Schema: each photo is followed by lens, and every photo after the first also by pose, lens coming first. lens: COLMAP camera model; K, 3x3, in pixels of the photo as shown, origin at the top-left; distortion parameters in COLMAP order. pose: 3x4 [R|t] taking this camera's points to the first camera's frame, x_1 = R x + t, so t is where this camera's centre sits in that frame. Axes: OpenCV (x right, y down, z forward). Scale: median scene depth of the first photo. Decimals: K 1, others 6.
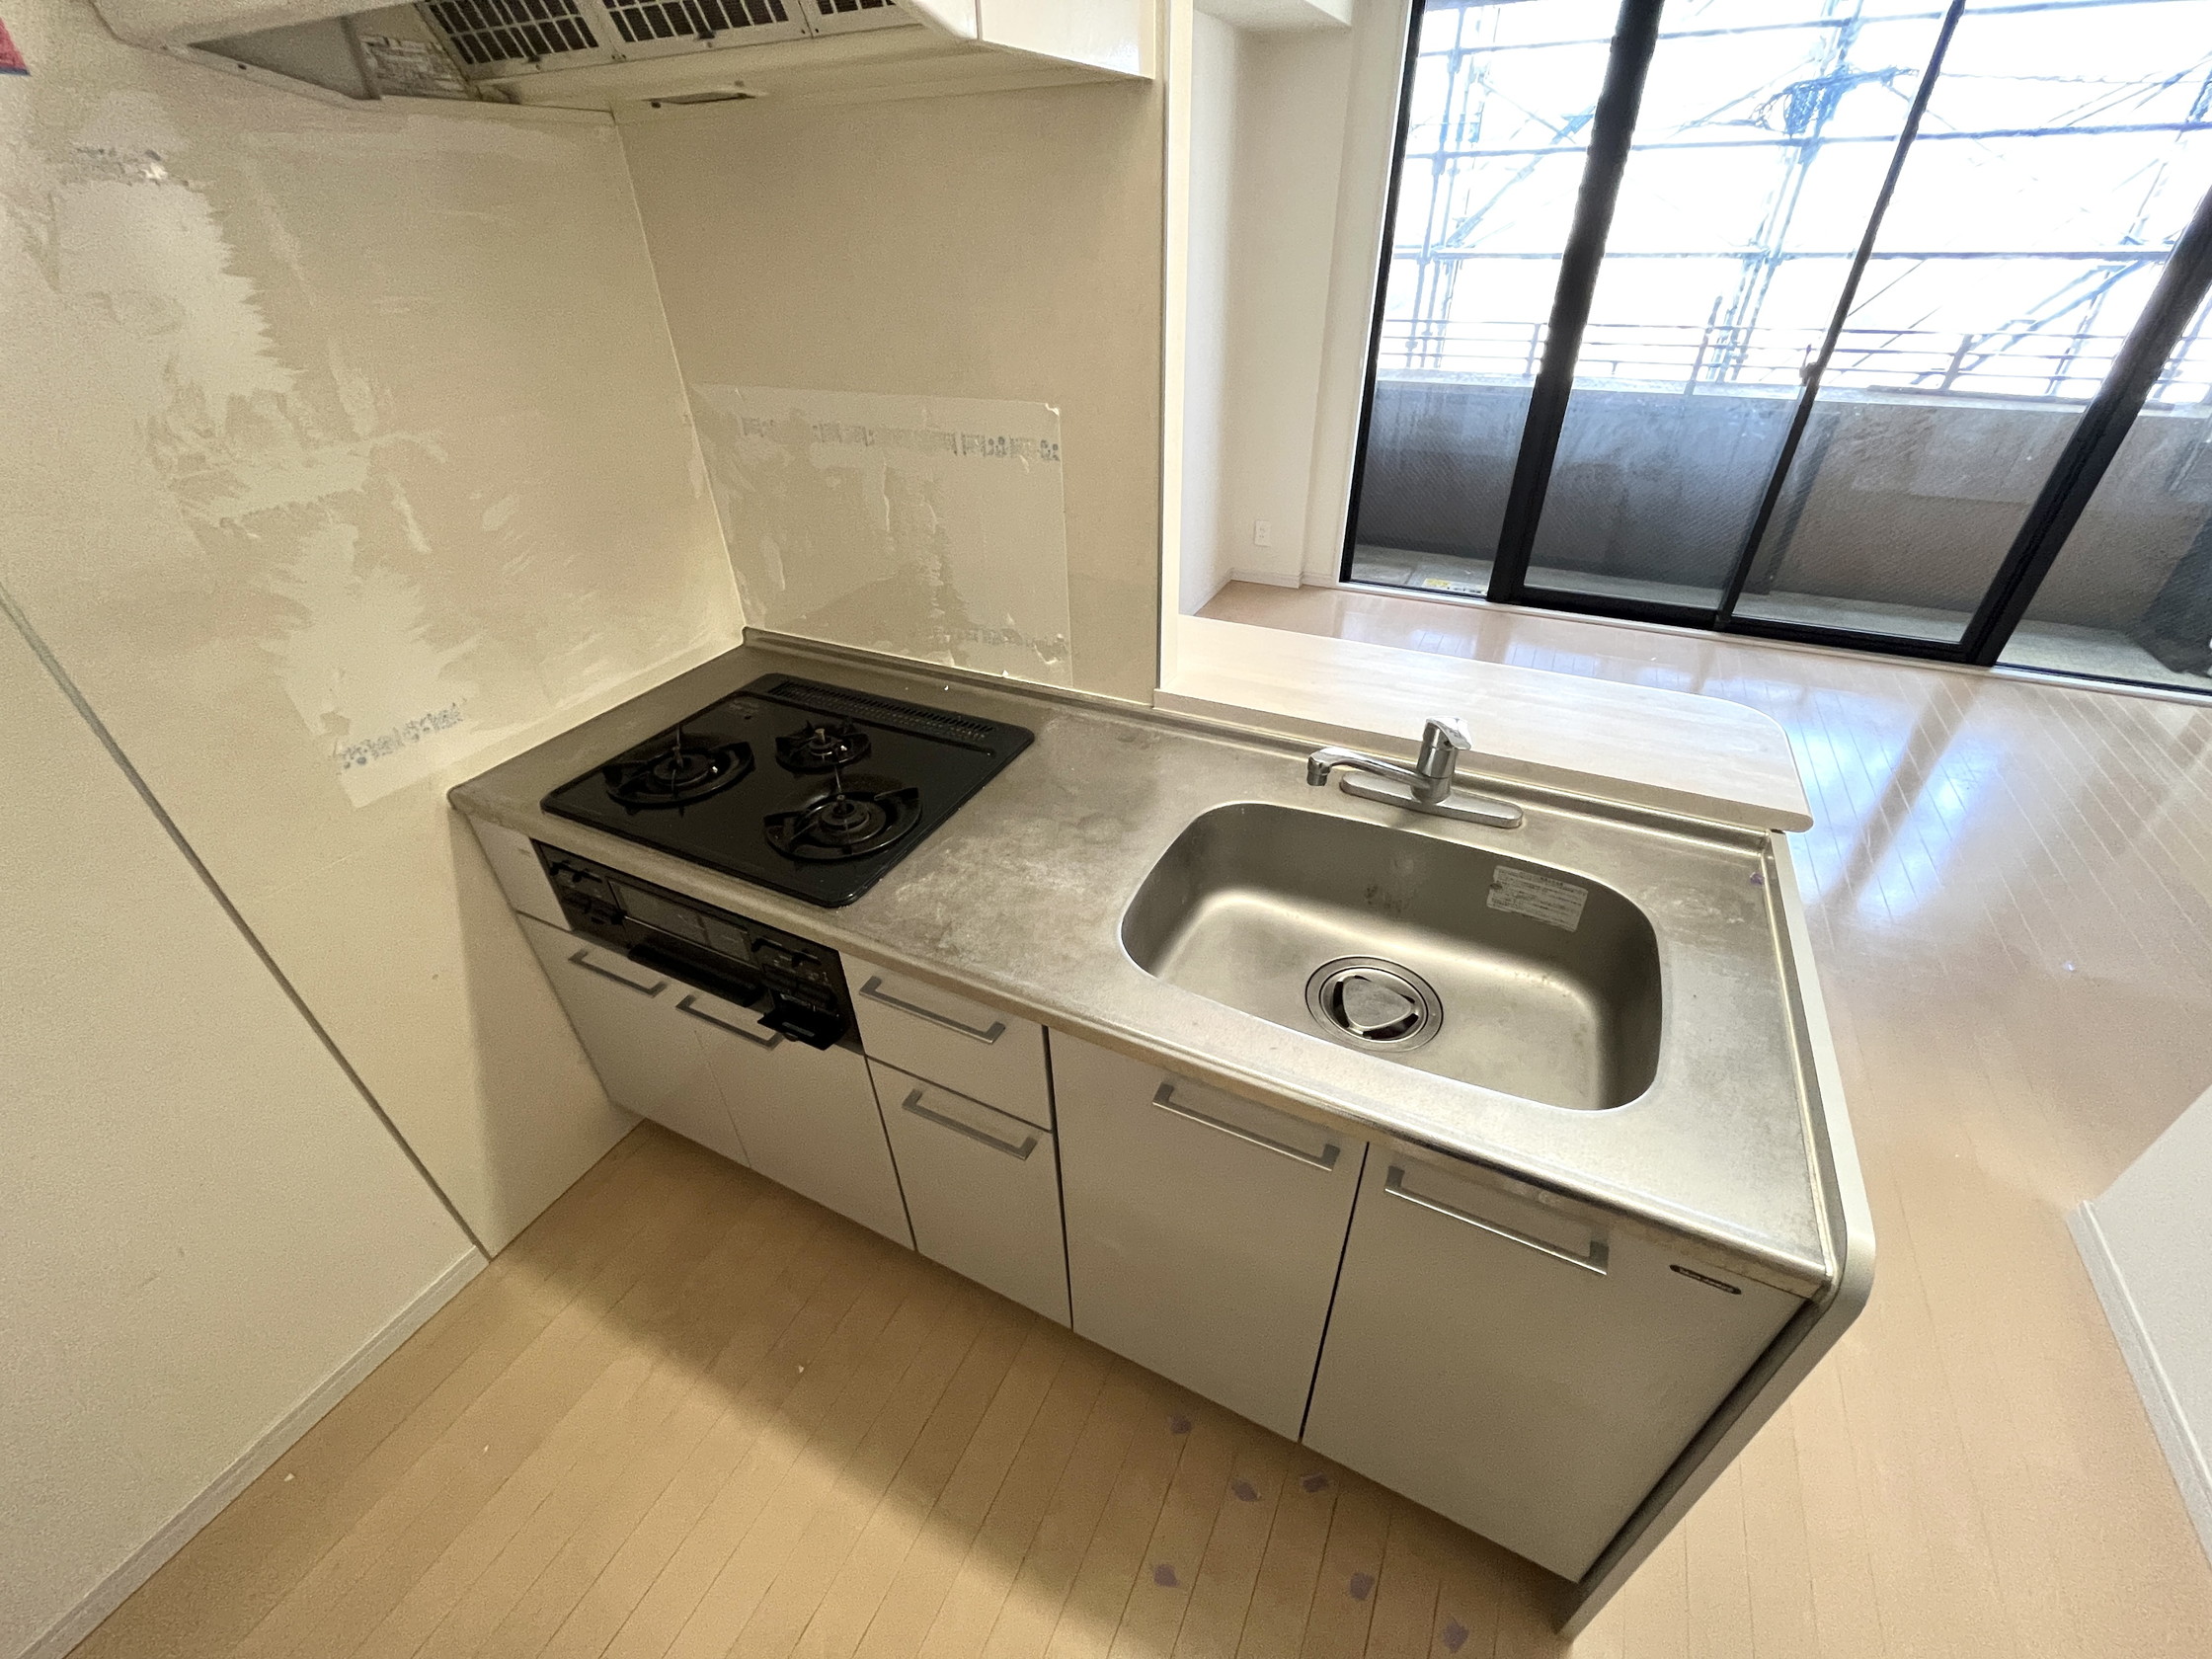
lens RADIAL K [[895.6, 0, 1106.7], [0, 895.6, 833.9], [0, 0, 1]] dist [-0.002169, -0.002160]
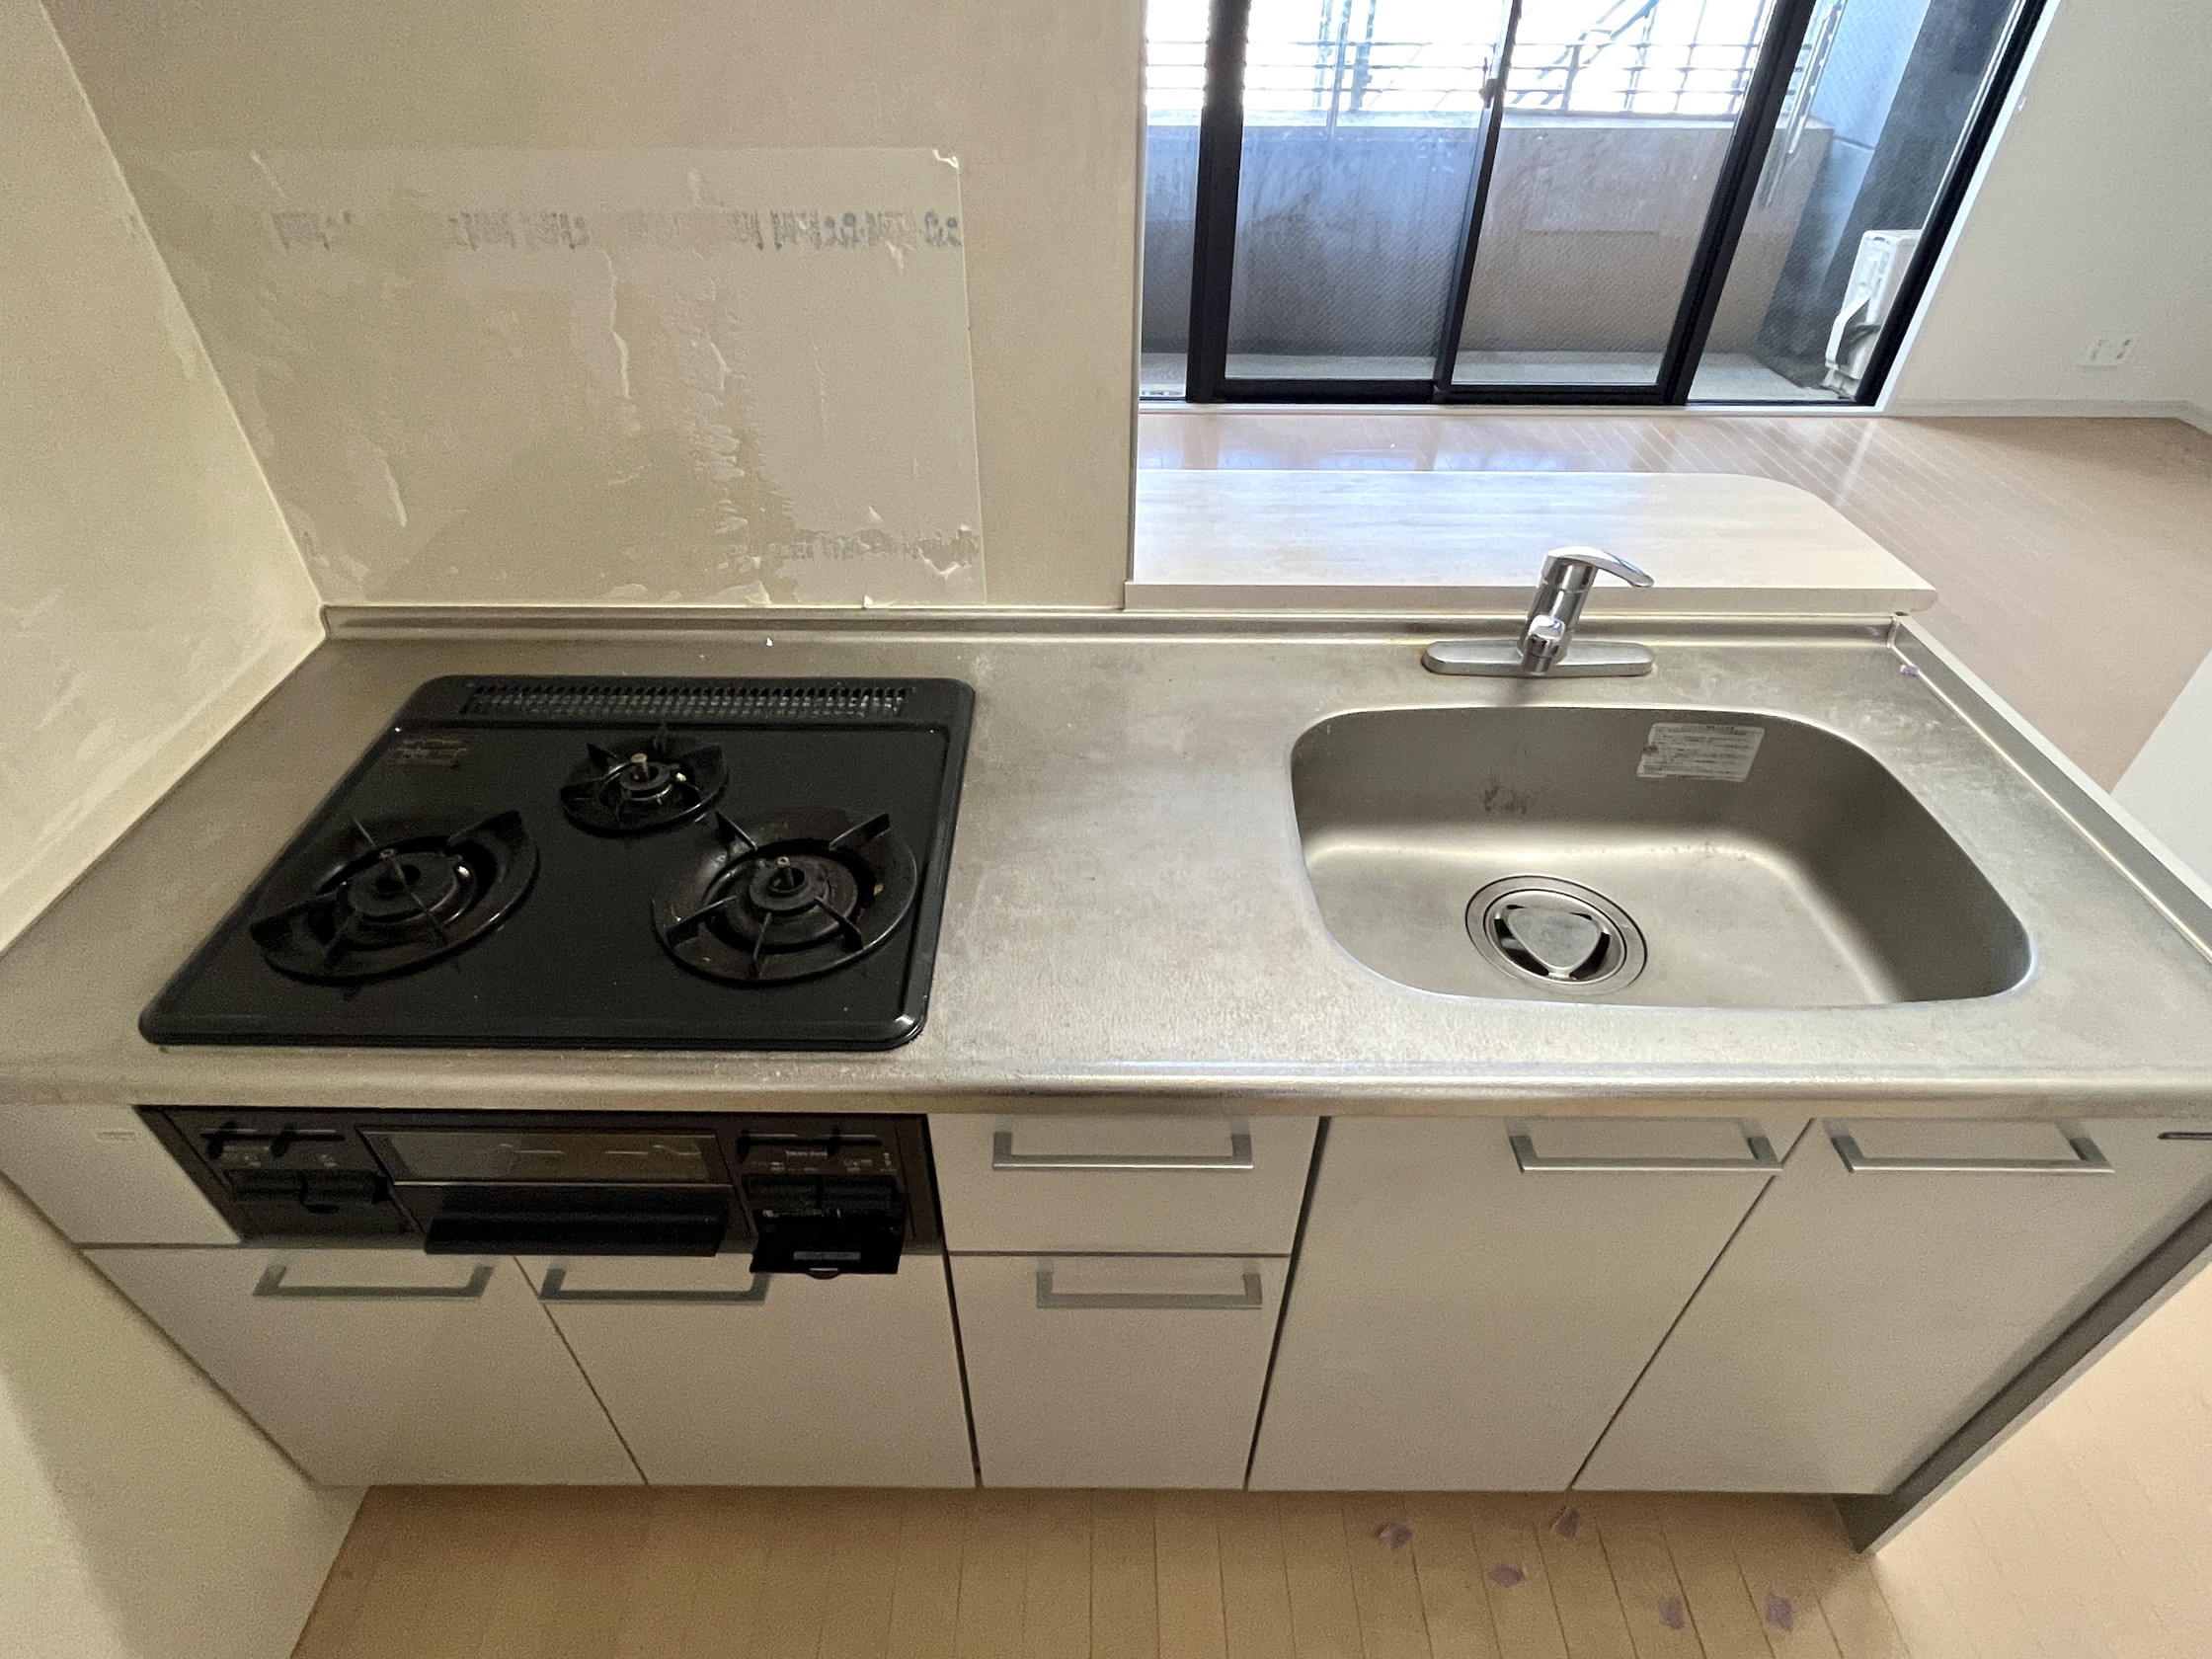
lens RADIAL K [[1147.3, 0, 1100.7], [0, 1147.3, 828.1], [0, 0, 1]] dist [-0.006246, 0.002373]
pose [[0.898692, -0.256643, 0.355651, -0.321297], [0.229624, 0.966221, 0.117003, -0.088200], [-0.373666, -0.023483, 0.927266, 0.197490]]
